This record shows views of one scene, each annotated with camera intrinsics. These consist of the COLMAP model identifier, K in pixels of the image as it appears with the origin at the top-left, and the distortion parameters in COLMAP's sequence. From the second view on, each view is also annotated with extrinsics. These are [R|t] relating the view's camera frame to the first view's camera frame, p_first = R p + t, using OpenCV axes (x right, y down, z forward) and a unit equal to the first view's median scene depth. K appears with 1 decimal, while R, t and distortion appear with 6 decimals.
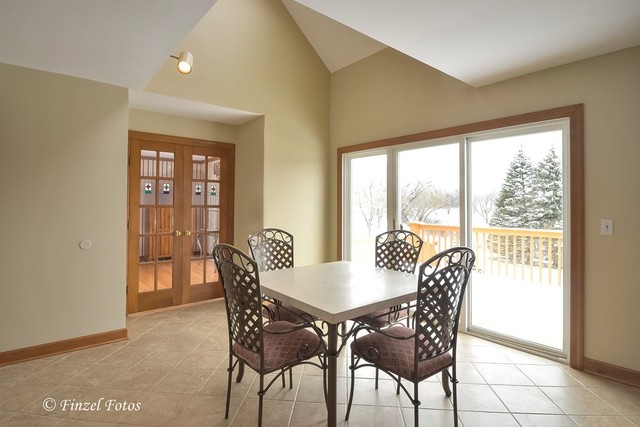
lens RADIAL K [[342.8, 0, 319.8], [0, 342.8, 203.7], [0, 0, 1]] dist [-0.001973, -0.000661]
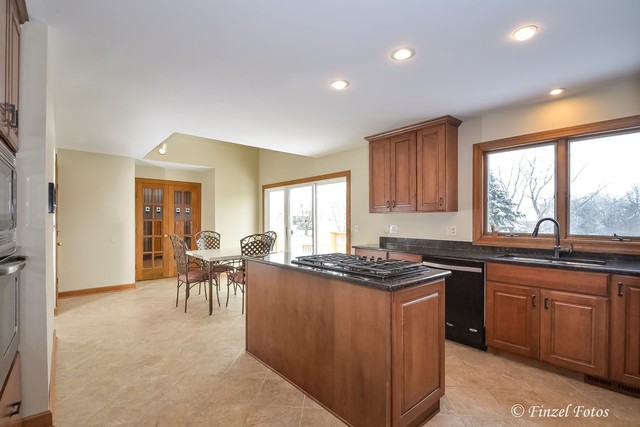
lens RADIAL K [[294.6, 0, 318.3], [0, 294.6, 222.2], [0, 0, 1]] dist [0.000782, -0.000053]
pose [[0.999472, -0.007060, 0.031707, 0.335310], [0.006746, 0.999927, 0.010006, 0.007260], [-0.031775, -0.009787, 0.999447, -0.552583]]
